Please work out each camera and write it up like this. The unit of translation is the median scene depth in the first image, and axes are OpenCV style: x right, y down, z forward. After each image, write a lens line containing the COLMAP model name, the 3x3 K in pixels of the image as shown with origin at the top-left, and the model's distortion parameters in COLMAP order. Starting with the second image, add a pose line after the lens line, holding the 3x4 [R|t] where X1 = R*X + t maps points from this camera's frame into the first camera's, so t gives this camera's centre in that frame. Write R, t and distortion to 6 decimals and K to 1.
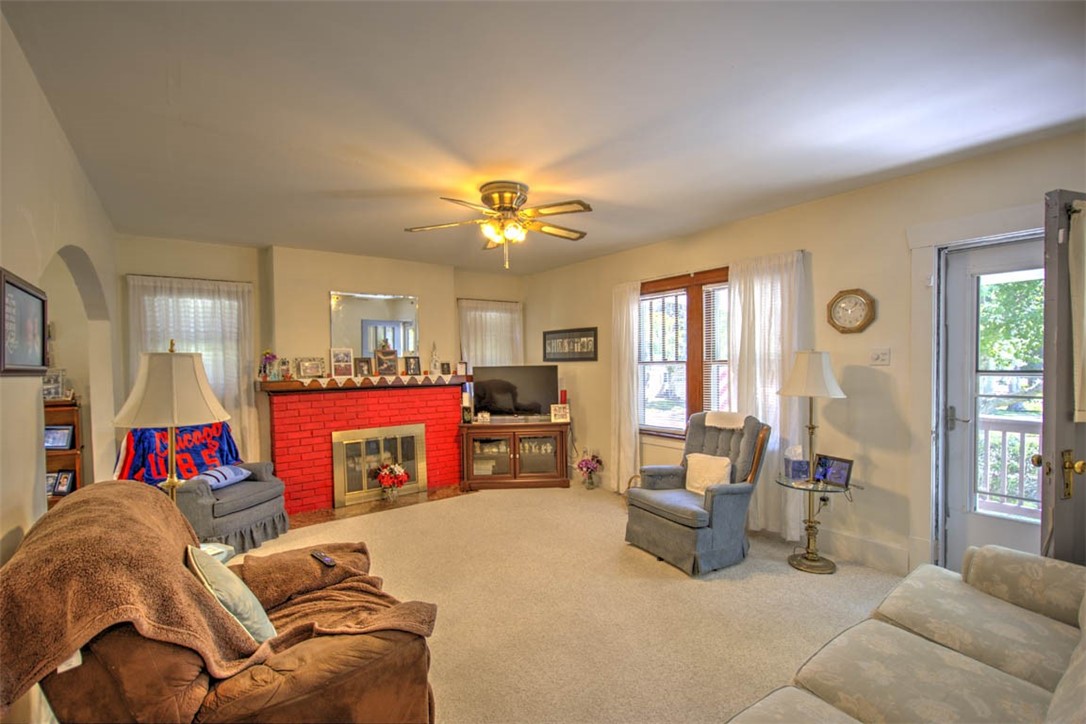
lens RADIAL K [[472.5, 0, 545.0], [0, 472.5, 363.5], [0, 0, 1]] dist [0.010641, -0.001163]
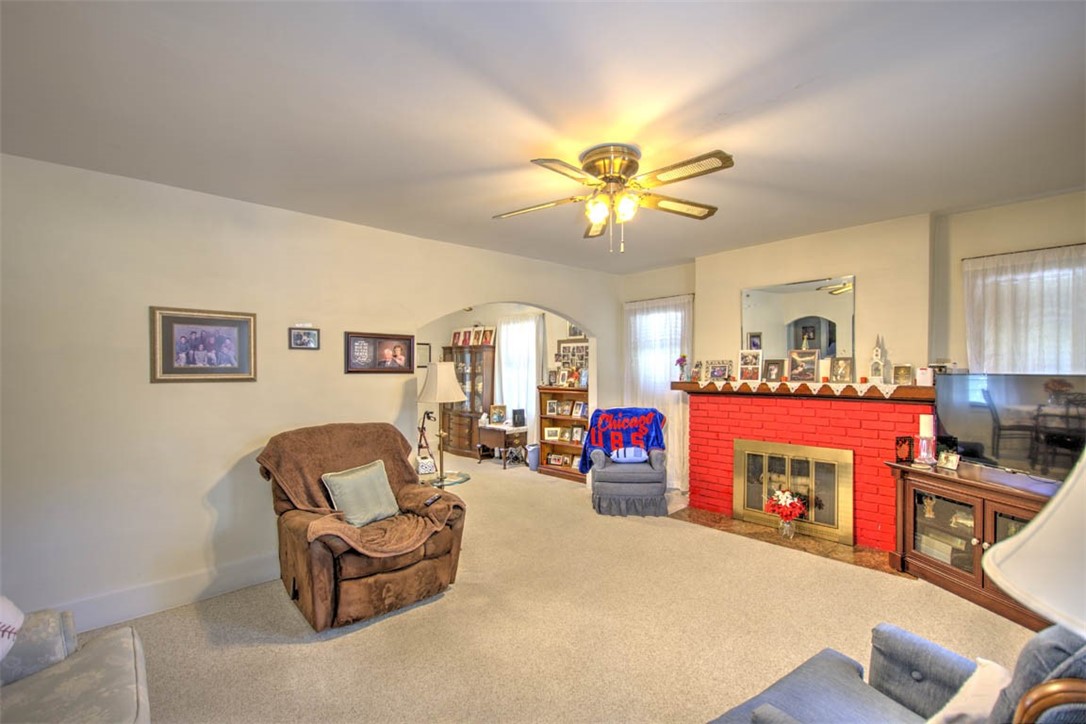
lens RADIAL K [[472.5, 0, 541.2], [0, 472.5, 369.9], [0, 0, 1]] dist [0.010641, -0.001163]
pose [[0.133251, 0.014039, -0.990983, 0.451320], [-0.005453, 0.999895, 0.013433, -0.003255], [0.991067, 0.003614, 0.133314, 0.503221]]
